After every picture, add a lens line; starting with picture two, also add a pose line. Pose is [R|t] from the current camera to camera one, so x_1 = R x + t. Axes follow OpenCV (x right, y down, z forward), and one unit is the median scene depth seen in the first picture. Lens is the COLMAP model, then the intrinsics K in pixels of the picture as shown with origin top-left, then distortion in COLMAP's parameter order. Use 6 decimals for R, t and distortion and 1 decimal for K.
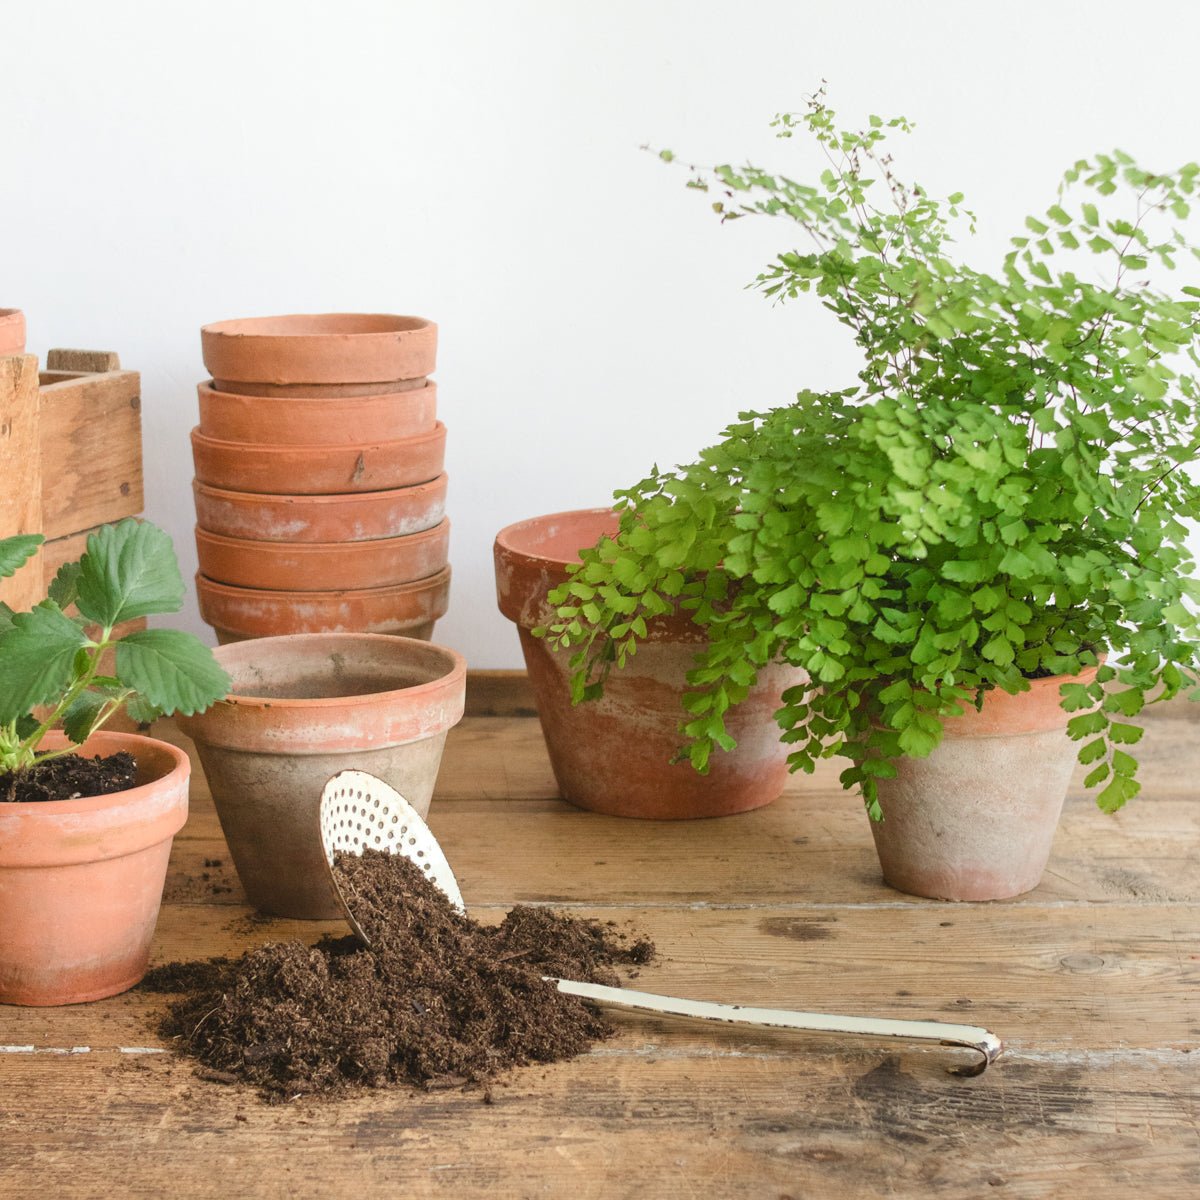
lens RADIAL K [[2880.8, 0, 600.0], [0, 2880.8, 600.0], [0, 0, 1]] dist [-0.123851, -0.012018]
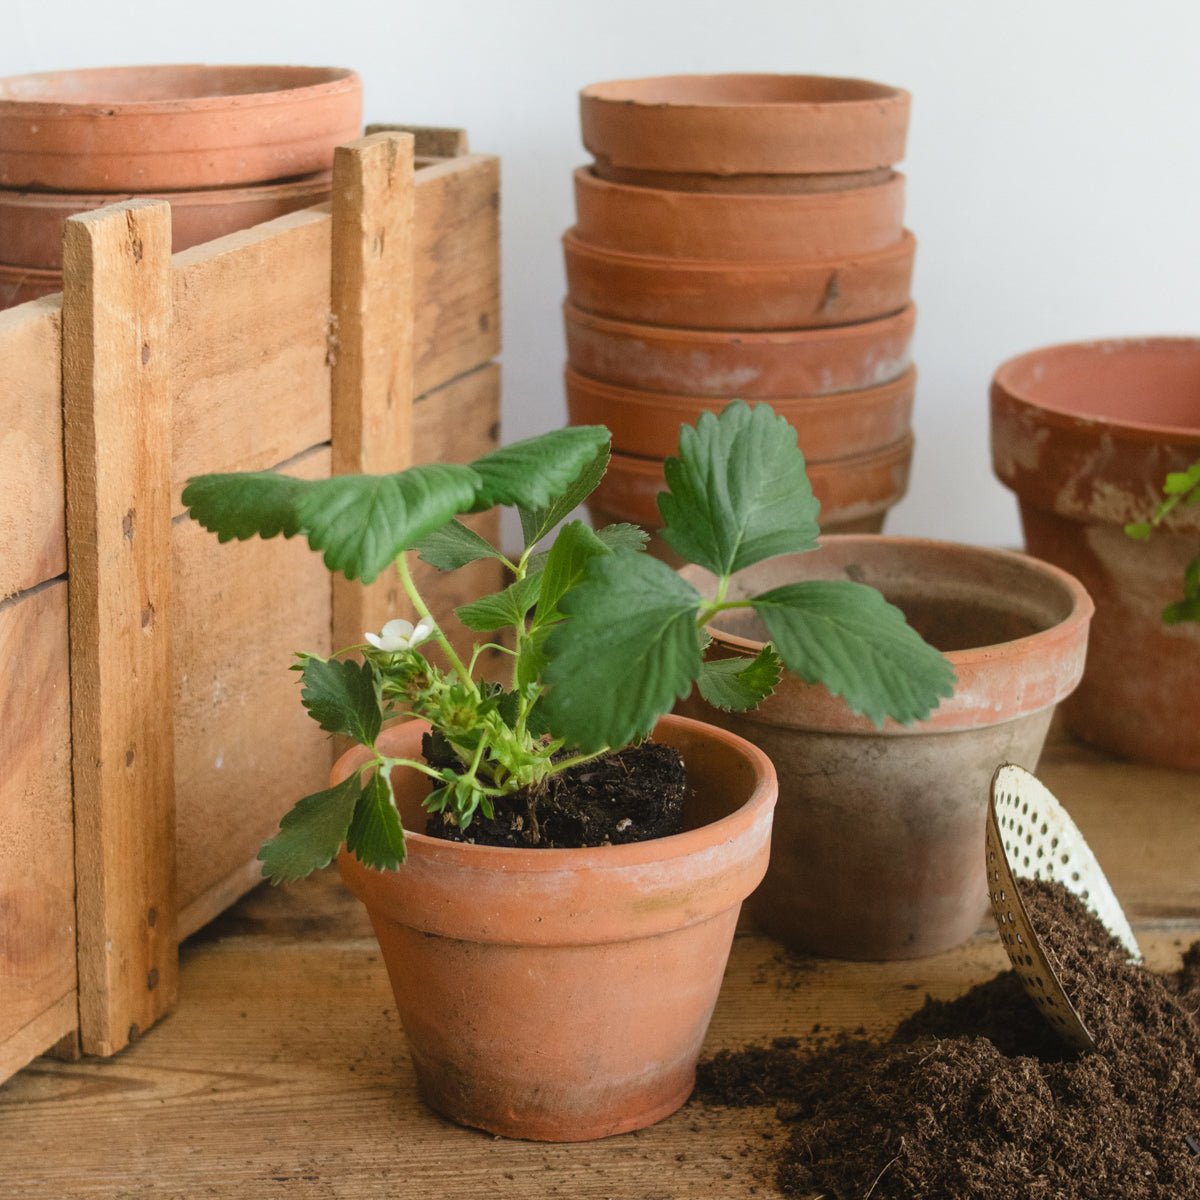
lens RADIAL K [[2880.8, 0, 600.0], [0, 2880.8, 600.0], [0, 0, 1]] dist [-0.123851, -0.012018]
pose [[0.997363, -0.015388, 0.070922, -0.227555], [0.009360, 0.996374, 0.084565, -0.036590], [-0.071966, -0.083679, 0.993891, 0.346192]]
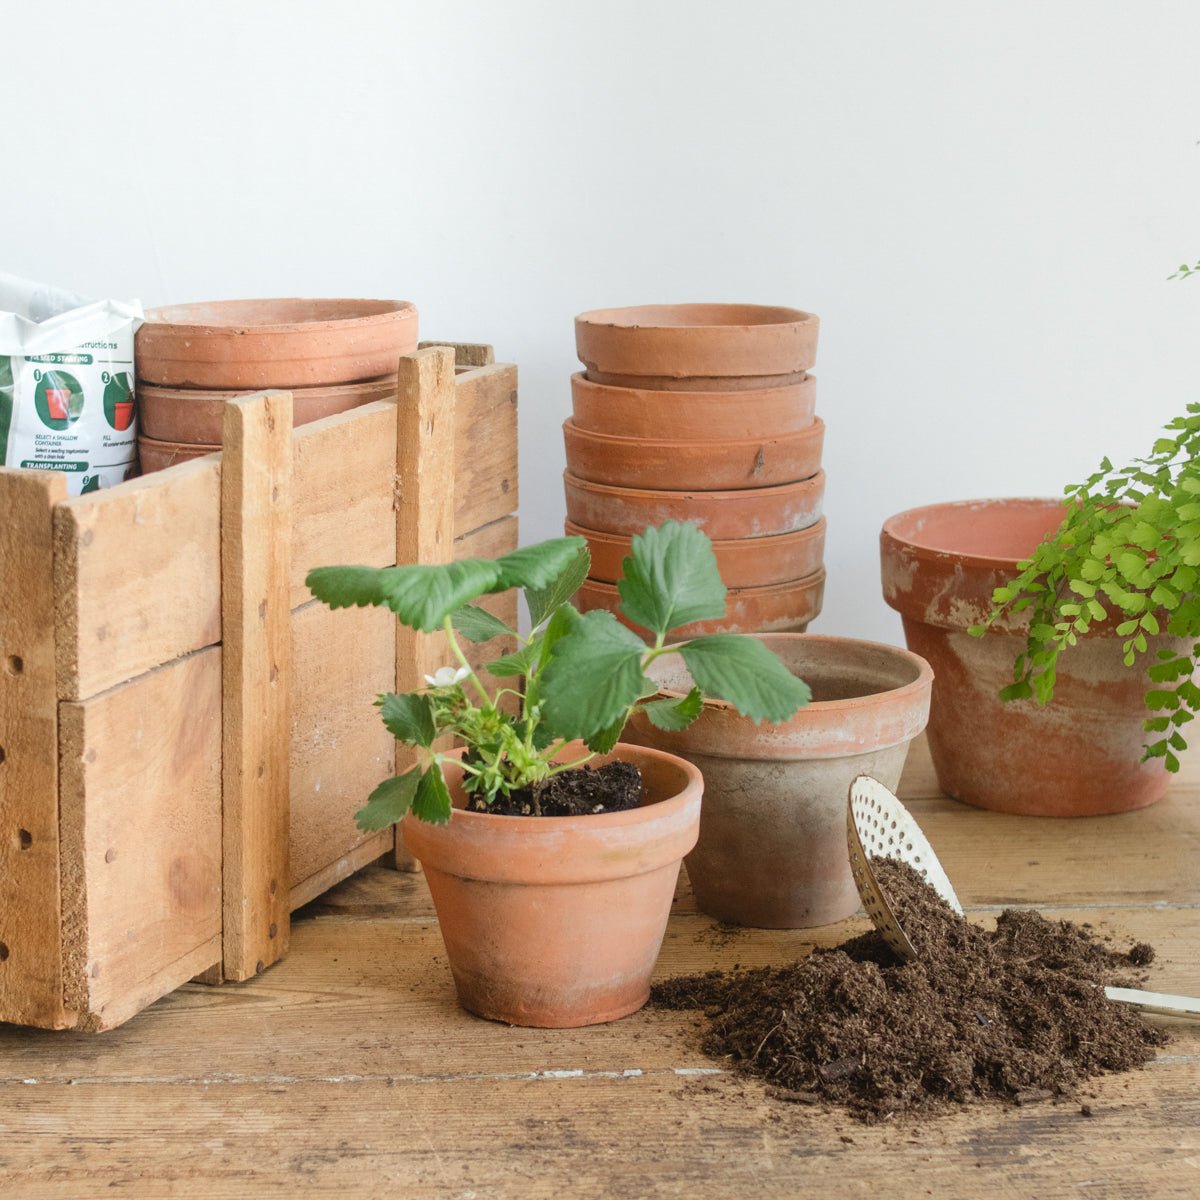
lens RADIAL K [[2880.8, 0, 600.0], [0, 2880.8, 600.0], [0, 0, 1]] dist [-0.123851, -0.012018]
pose [[0.997999, -0.012524, 0.061979, -0.234748], [0.012124, 0.999903, 0.006819, -0.007928], [-0.062058, -0.006054, 0.998054, 0.035316]]
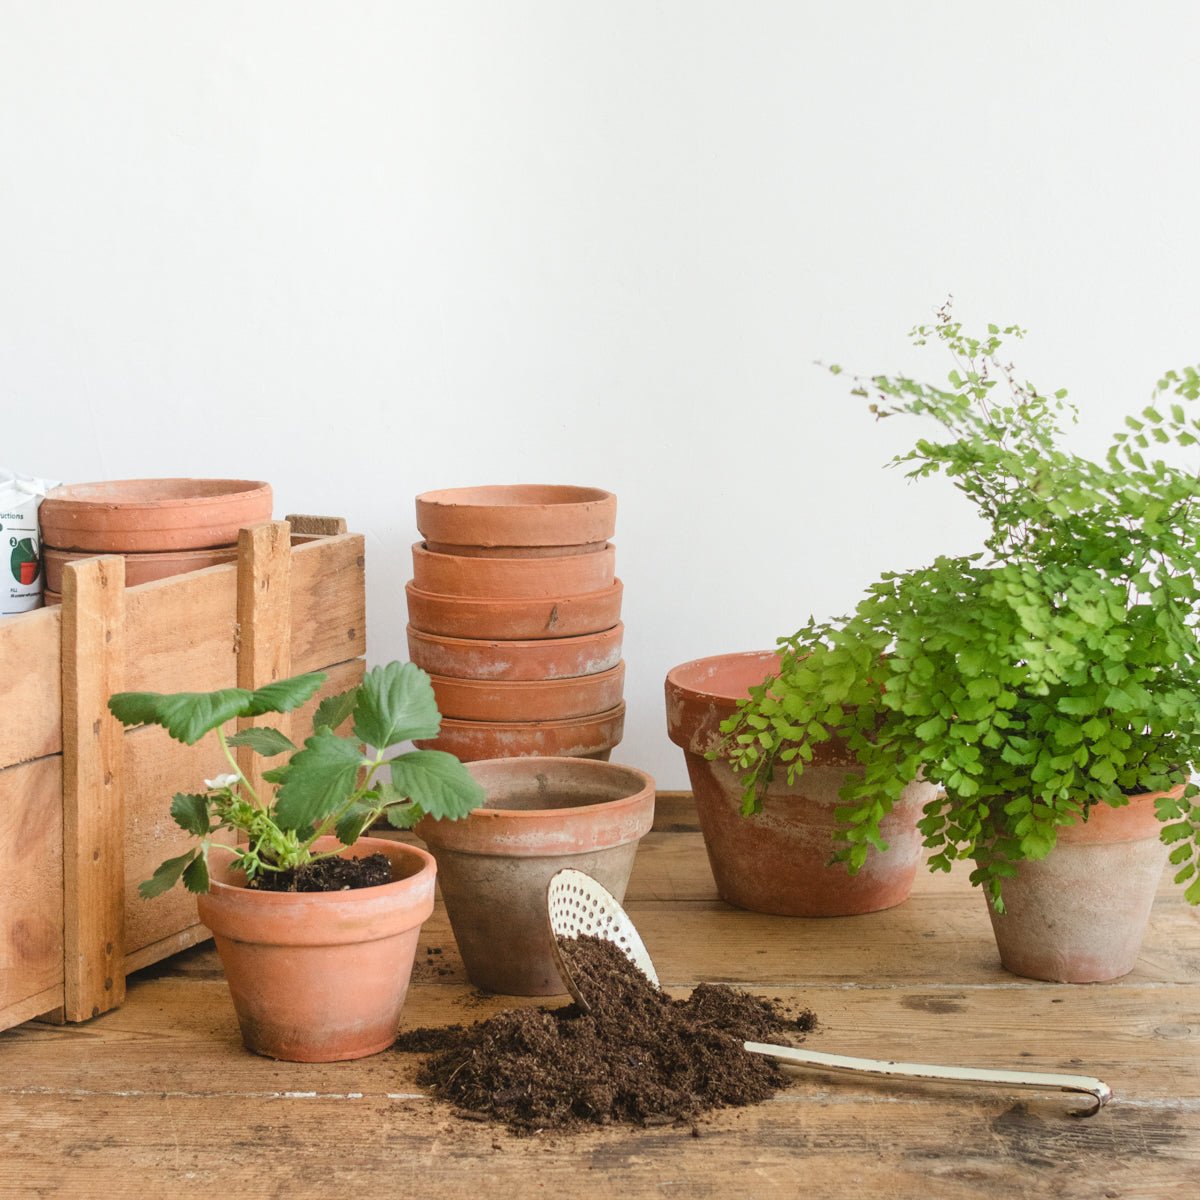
lens RADIAL K [[2880.8, 0, 600.0], [0, 2880.8, 600.0], [0, 0, 1]] dist [-0.123851, -0.012018]
pose [[0.999883, 0.002934, -0.014983, -0.055599], [-0.003641, 0.998870, -0.047378, 0.003421], [0.014827, 0.047427, 0.998765, -0.215619]]
